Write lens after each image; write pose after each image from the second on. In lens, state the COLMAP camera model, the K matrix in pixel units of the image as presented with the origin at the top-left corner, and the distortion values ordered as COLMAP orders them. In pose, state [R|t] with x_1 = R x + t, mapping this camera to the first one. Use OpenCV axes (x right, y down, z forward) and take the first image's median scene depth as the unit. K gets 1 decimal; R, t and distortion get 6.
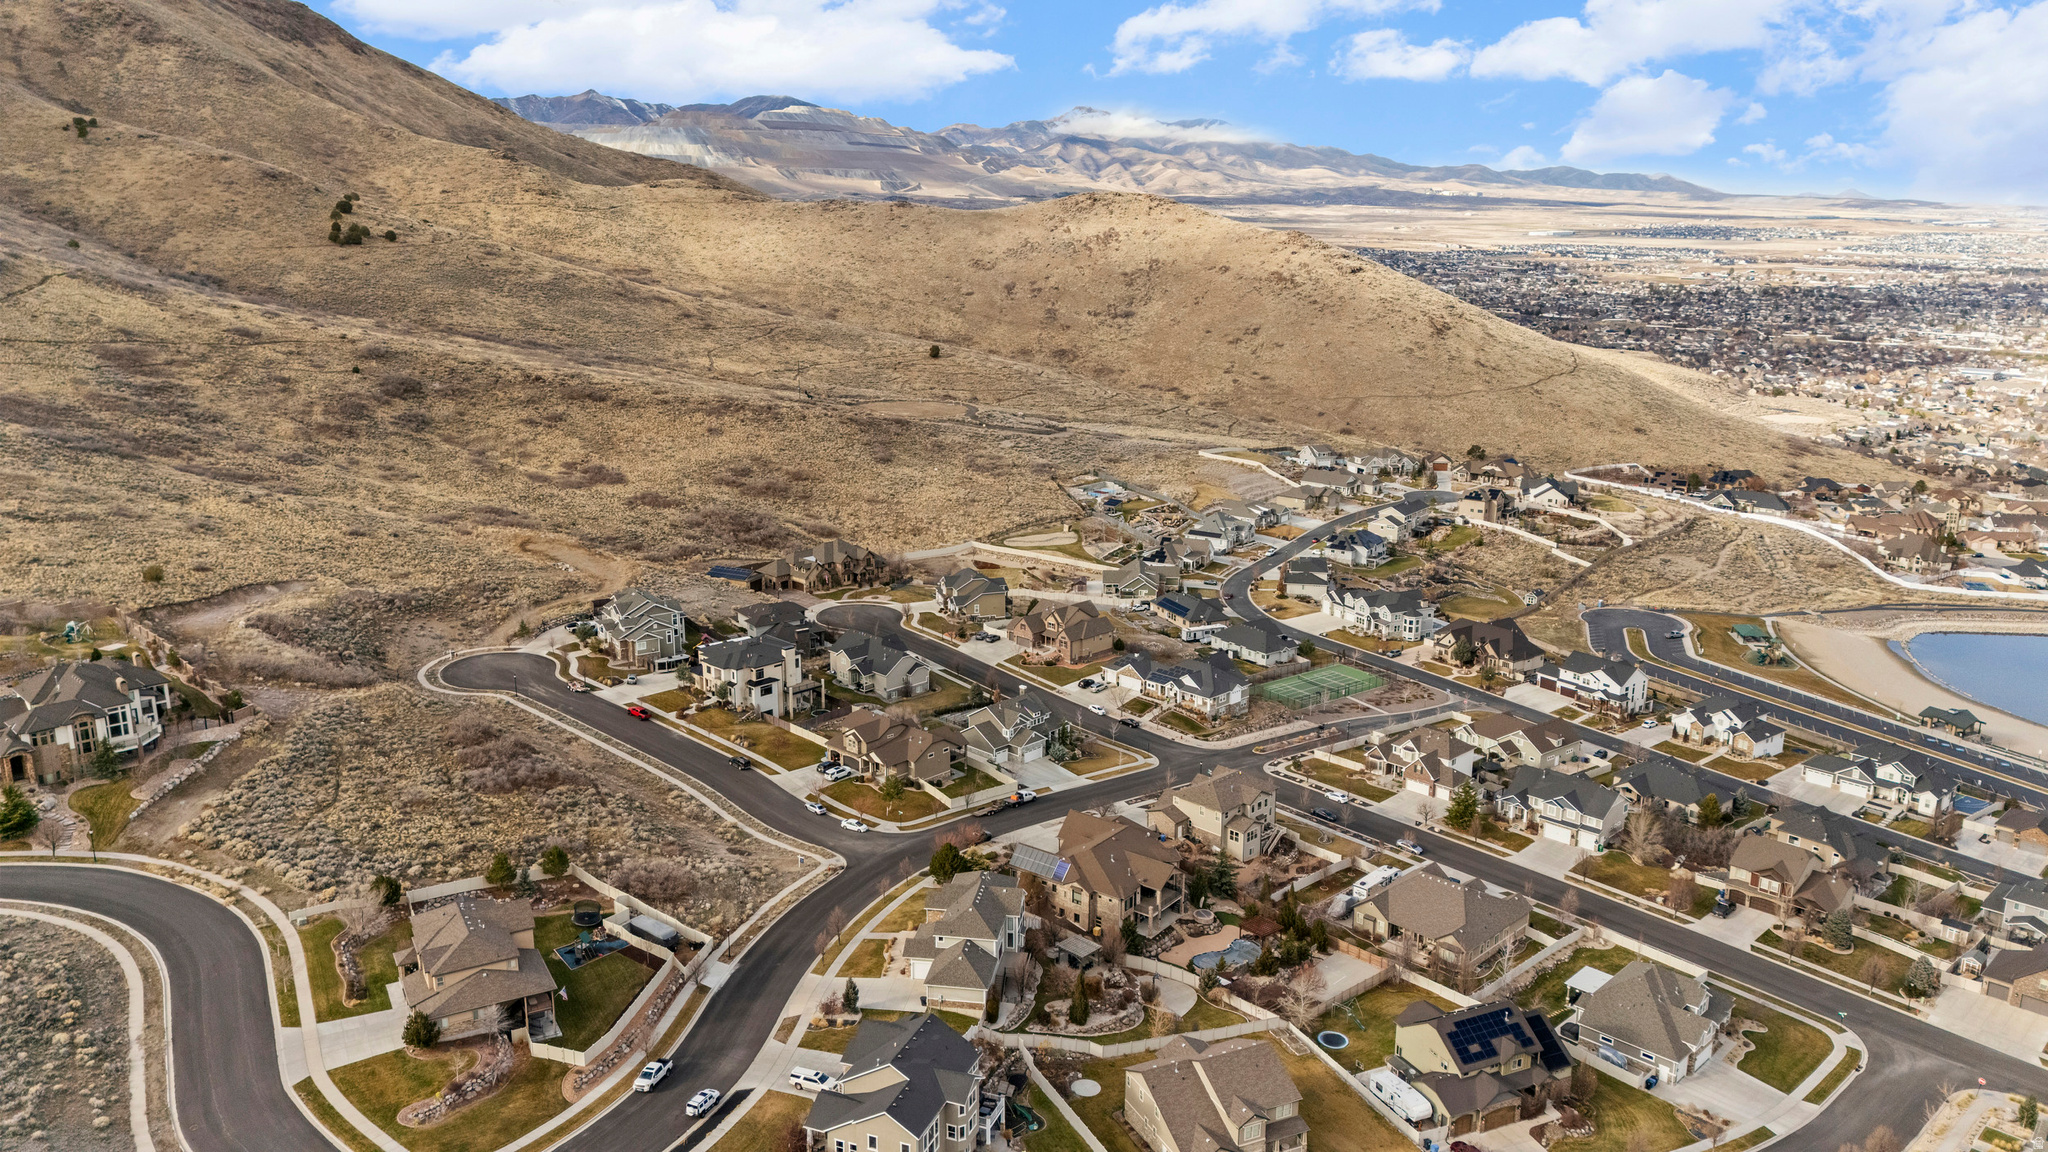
lens RADIAL K [[1495.6, 0, 1025.0], [0, 1495.6, 579.6], [0, 0, 1]] dist [0.085844, -0.085997]
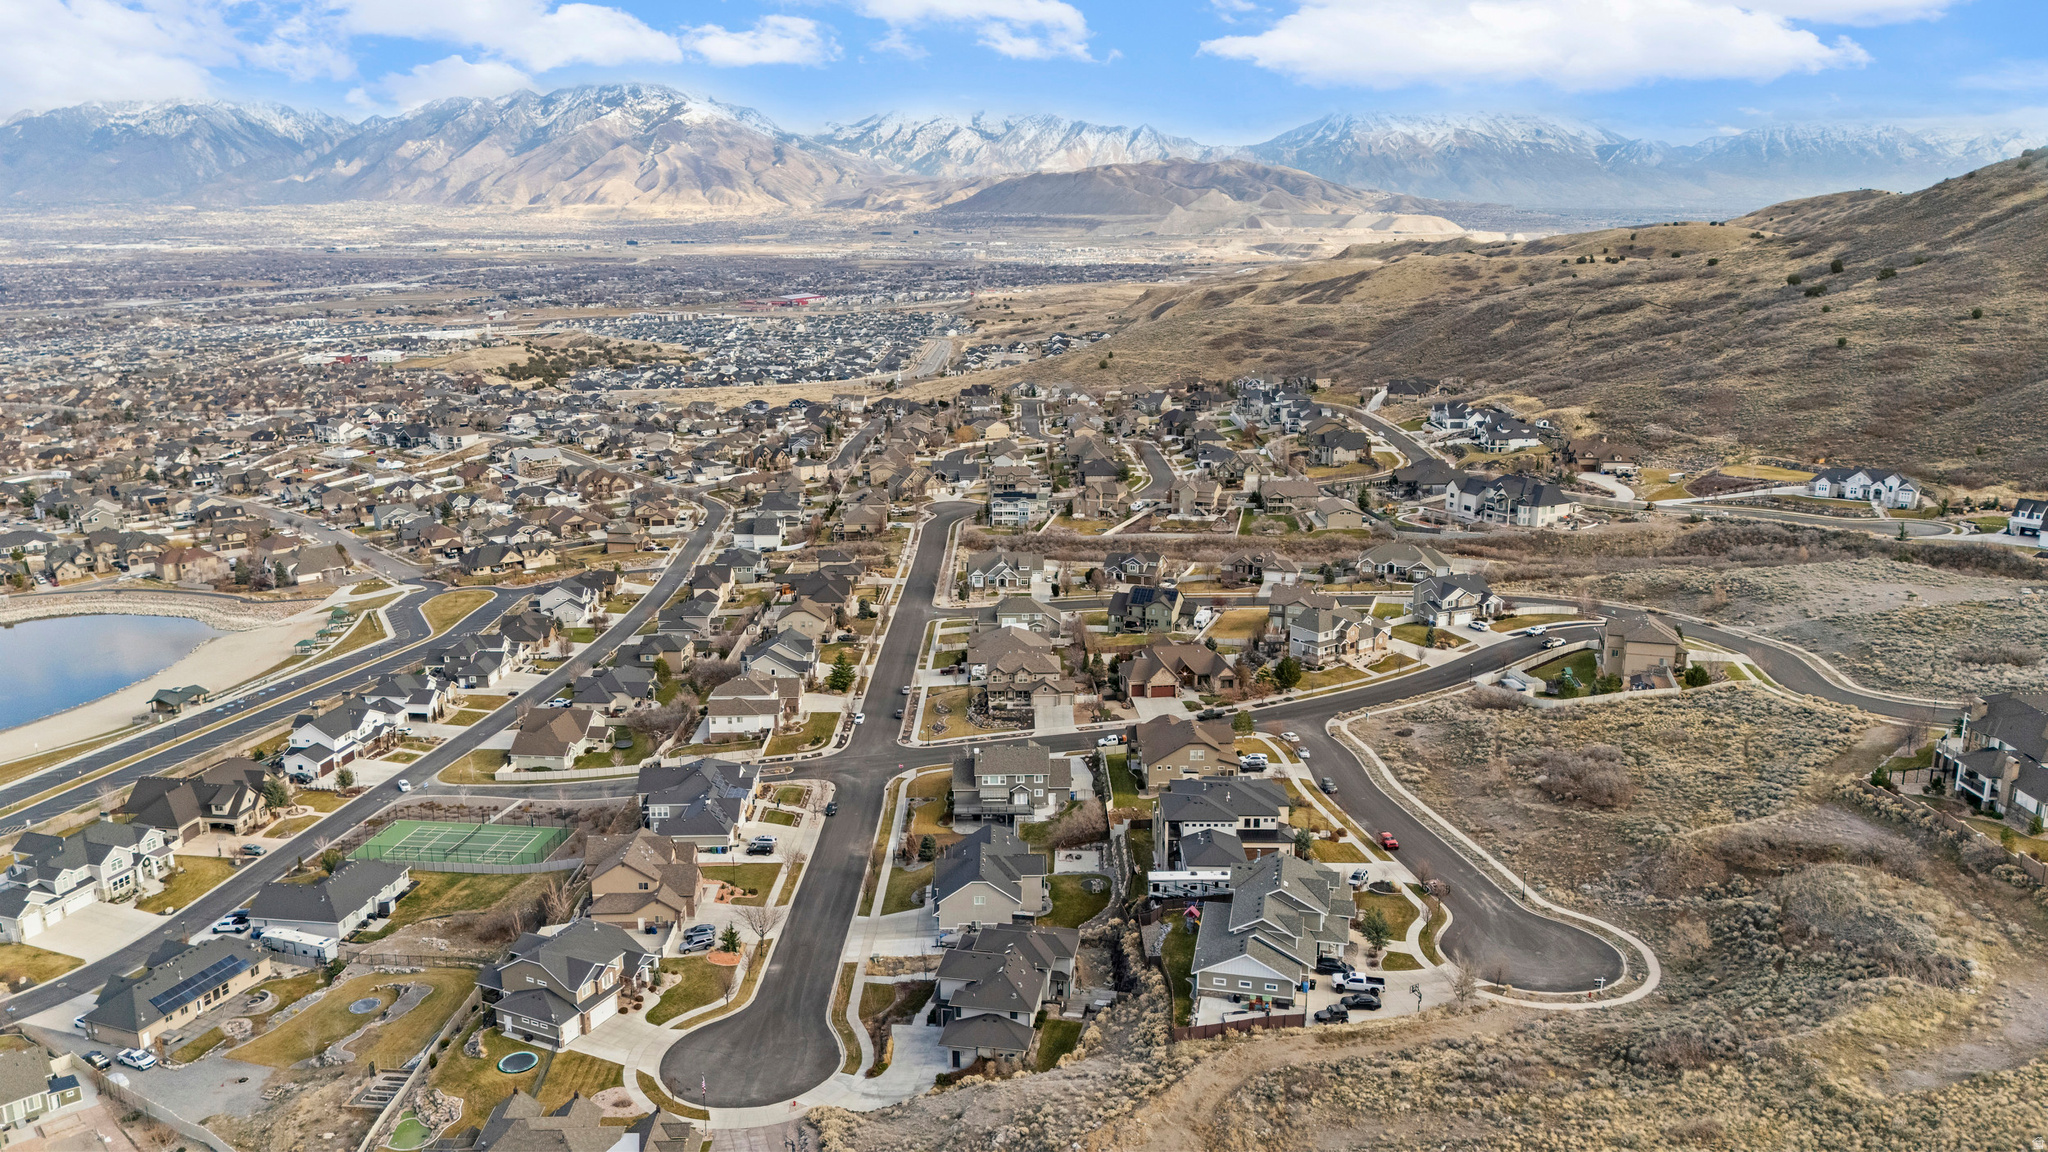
lens RADIAL K [[1492.6, 0, 1024.6], [0, 1492.6, 580.7], [0, 0, 1]] dist [0.090051, -0.090633]
pose [[-0.711064, -0.178454, 0.680105, -0.382691], [0.175147, 0.891813, 0.417124, -0.241311], [-0.680964, 0.415720, -0.602881, 0.932784]]
